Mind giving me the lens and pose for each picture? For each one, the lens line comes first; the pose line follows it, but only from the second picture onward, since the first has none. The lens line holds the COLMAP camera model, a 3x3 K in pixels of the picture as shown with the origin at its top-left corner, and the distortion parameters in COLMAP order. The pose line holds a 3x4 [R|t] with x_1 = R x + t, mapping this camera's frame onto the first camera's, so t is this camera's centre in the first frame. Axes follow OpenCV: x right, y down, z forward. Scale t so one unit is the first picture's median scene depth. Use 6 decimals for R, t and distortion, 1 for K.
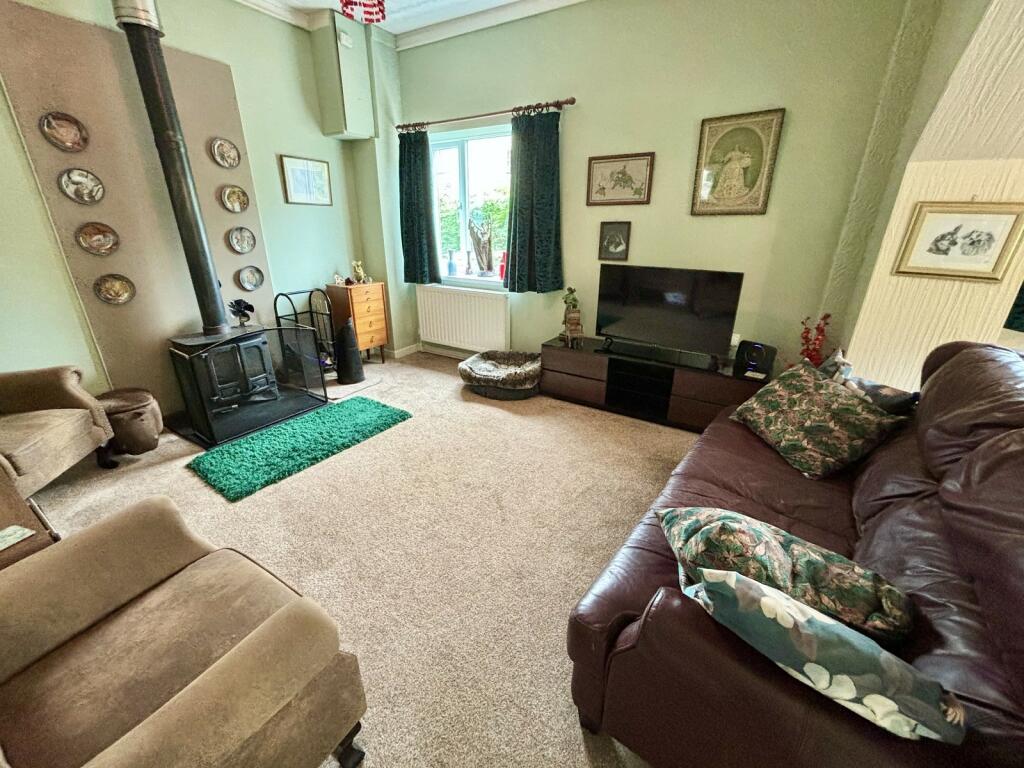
lens RADIAL K [[413.6, 0, 507.5], [0, 413.6, 384.2], [0, 0, 1]] dist [-0.003084, -0.000103]
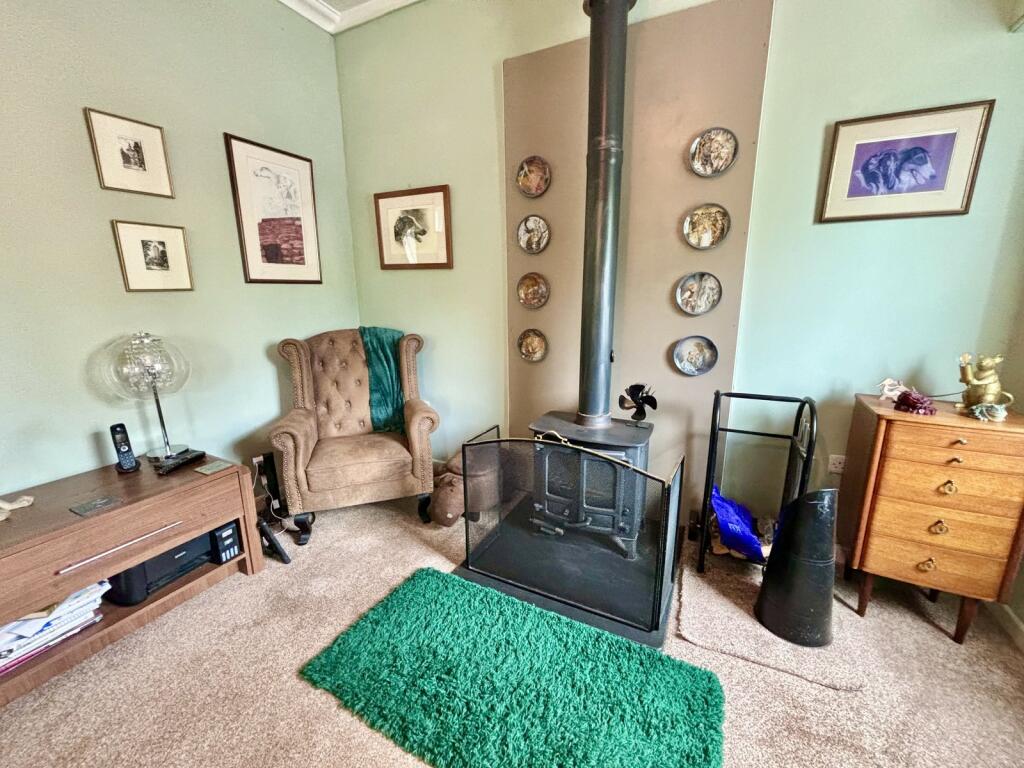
lens RADIAL K [[413.6, 0, 507.5], [0, 413.6, 384.2], [0, 0, 1]] dist [-0.003084, -0.000103]
pose [[0.088444, 0.202133, -0.975356, -0.060550], [-0.346583, 0.924253, 0.160115, -0.235730], [0.933841, 0.323880, 0.151800, 0.716977]]
